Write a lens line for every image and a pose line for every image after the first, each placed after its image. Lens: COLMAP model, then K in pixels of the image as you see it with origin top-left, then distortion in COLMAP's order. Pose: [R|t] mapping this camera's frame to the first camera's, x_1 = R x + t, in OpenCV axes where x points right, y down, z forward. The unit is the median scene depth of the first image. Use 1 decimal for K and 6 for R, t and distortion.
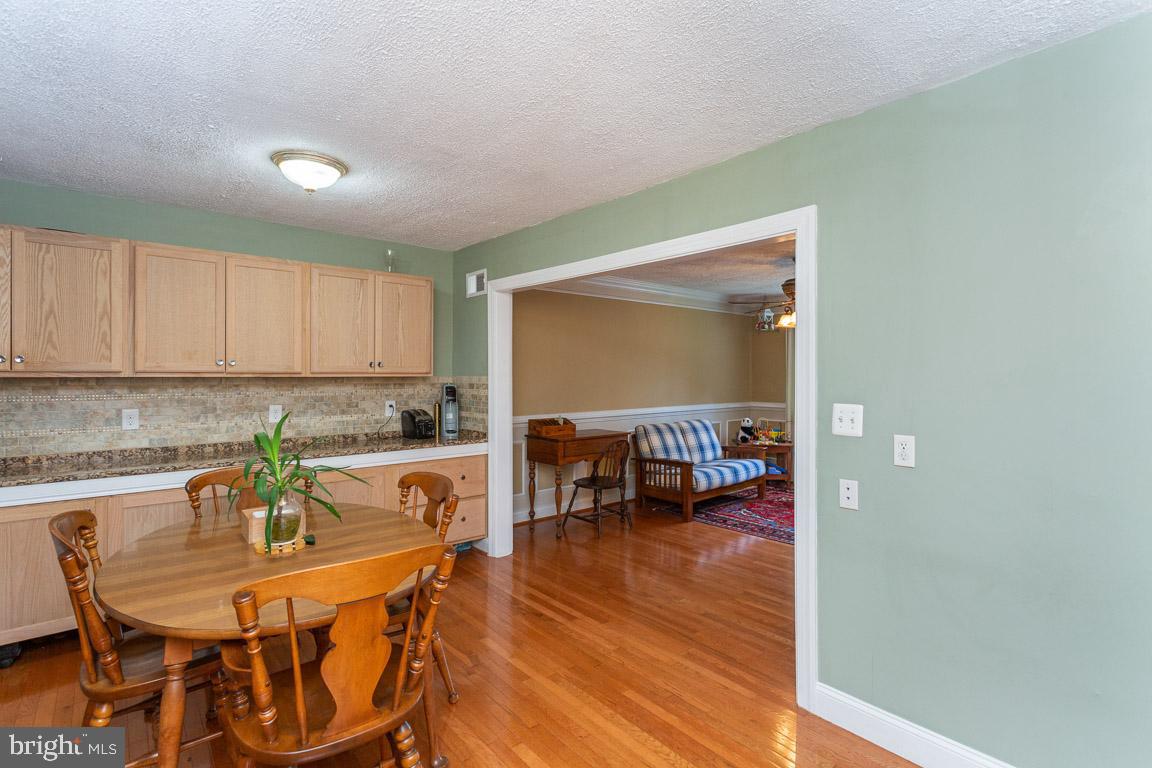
lens RADIAL K [[553.6, 0, 569.2], [0, 553.6, 372.9], [0, 0, 1]] dist [-0.000388, 0.002546]
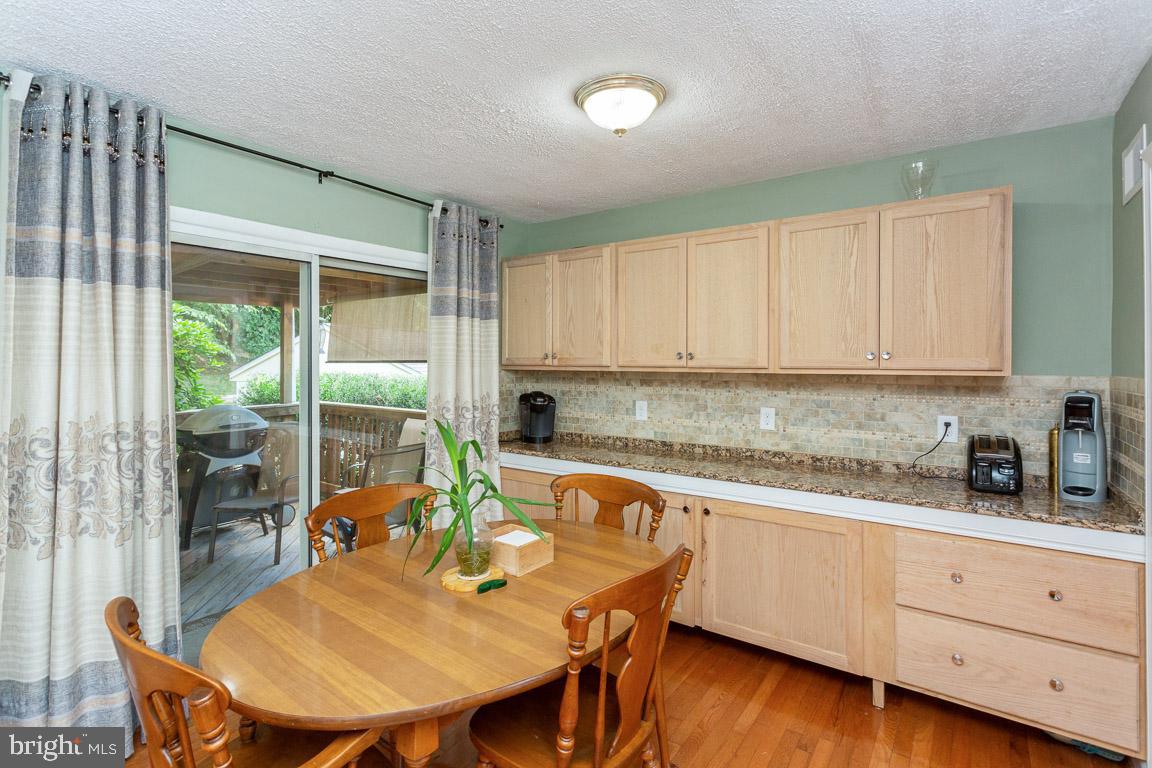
lens RADIAL K [[553.6, 0, 563.0], [0, 553.6, 363.8], [0, 0, 1]] dist [-0.000388, 0.002546]
pose [[0.232767, 0.001591, -0.972531, 0.194300], [-0.000009, 0.999999, 0.001634, -0.007454], [0.972533, -0.000371, 0.232766, 0.572767]]
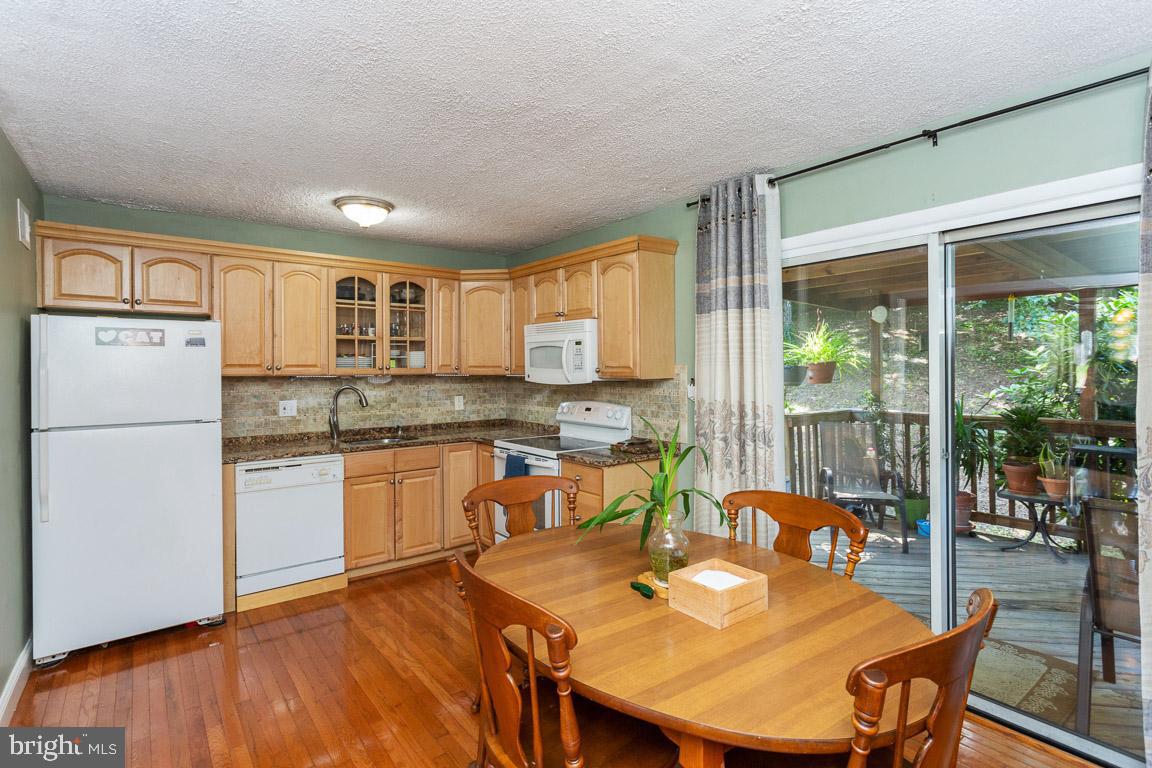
lens RADIAL K [[553.6, 0, 570.8], [0, 553.6, 366.8], [0, 0, 1]] dist [-0.000388, 0.002546]
pose [[-0.998884, 0.004425, 0.047019, -0.252971], [0.004525, 0.999988, 0.002003, -0.004702], [-0.047009, 0.002213, -0.998892, 1.098149]]
